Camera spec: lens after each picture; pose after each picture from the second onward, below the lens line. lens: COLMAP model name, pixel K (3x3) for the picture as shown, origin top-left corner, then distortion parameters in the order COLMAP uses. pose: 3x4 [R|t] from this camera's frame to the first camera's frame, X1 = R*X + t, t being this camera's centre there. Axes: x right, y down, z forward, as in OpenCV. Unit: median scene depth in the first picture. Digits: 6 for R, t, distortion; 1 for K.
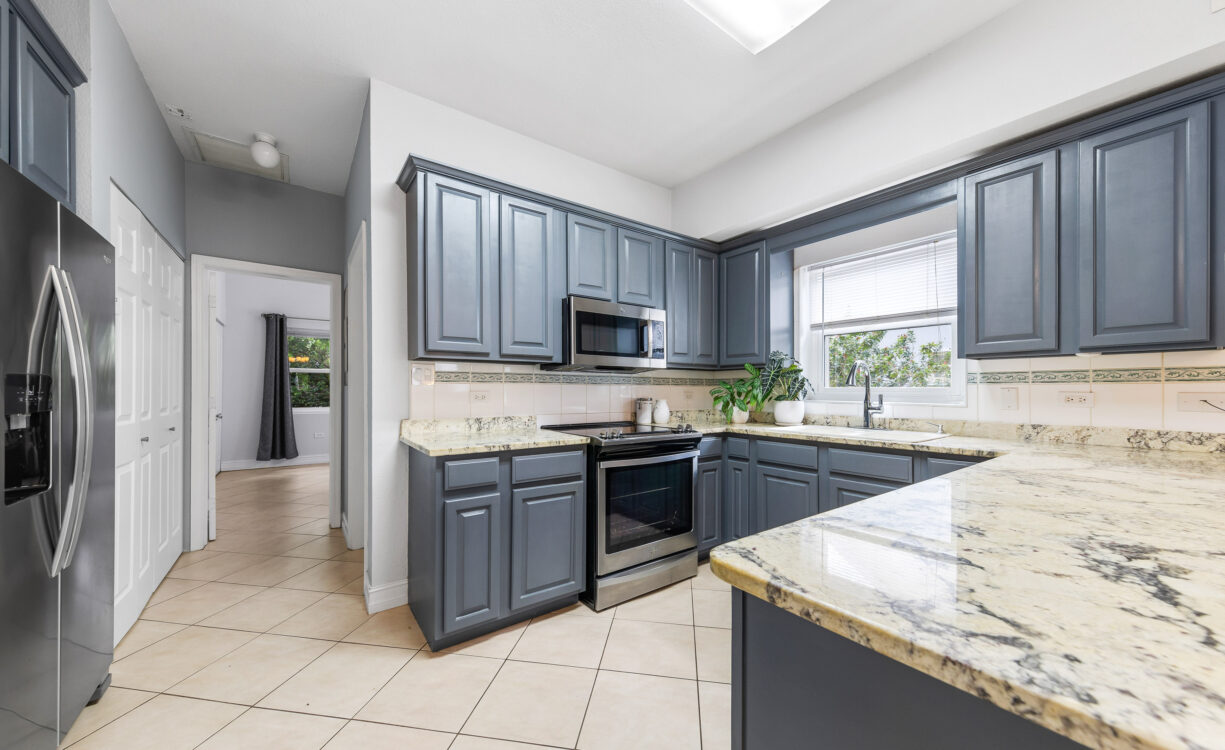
lens RADIAL K [[434.4, 0, 586.9], [0, 434.4, 387.8], [0, 0, 1]] dist [-0.000138, -0.000023]
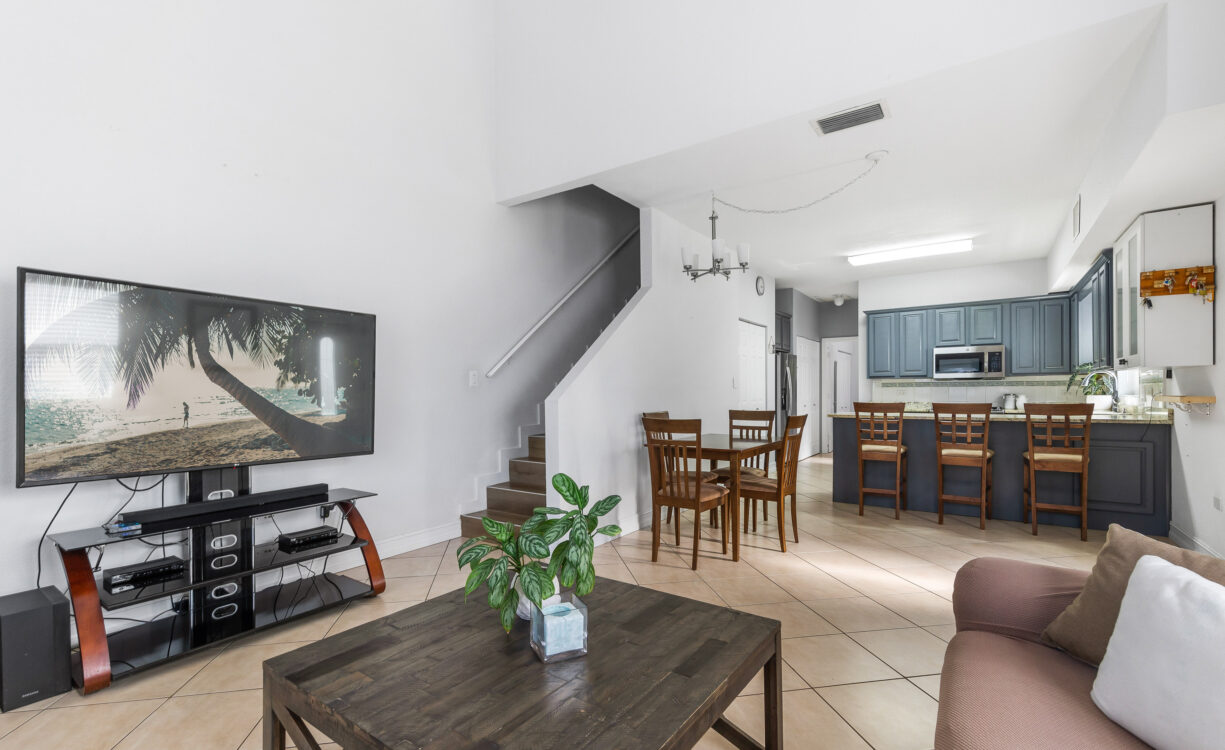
lens RADIAL K [[525.4, 0, 614.3], [0, 525.4, 394.6], [0, 0, 1]] dist [-0.000936, -0.000114]
pose [[0.345726, 0.000386, -0.938335, 1.784917], [0.006876, 0.999972, 0.002945, 0.011665], [0.938310, -0.007470, 0.345714, -1.395399]]
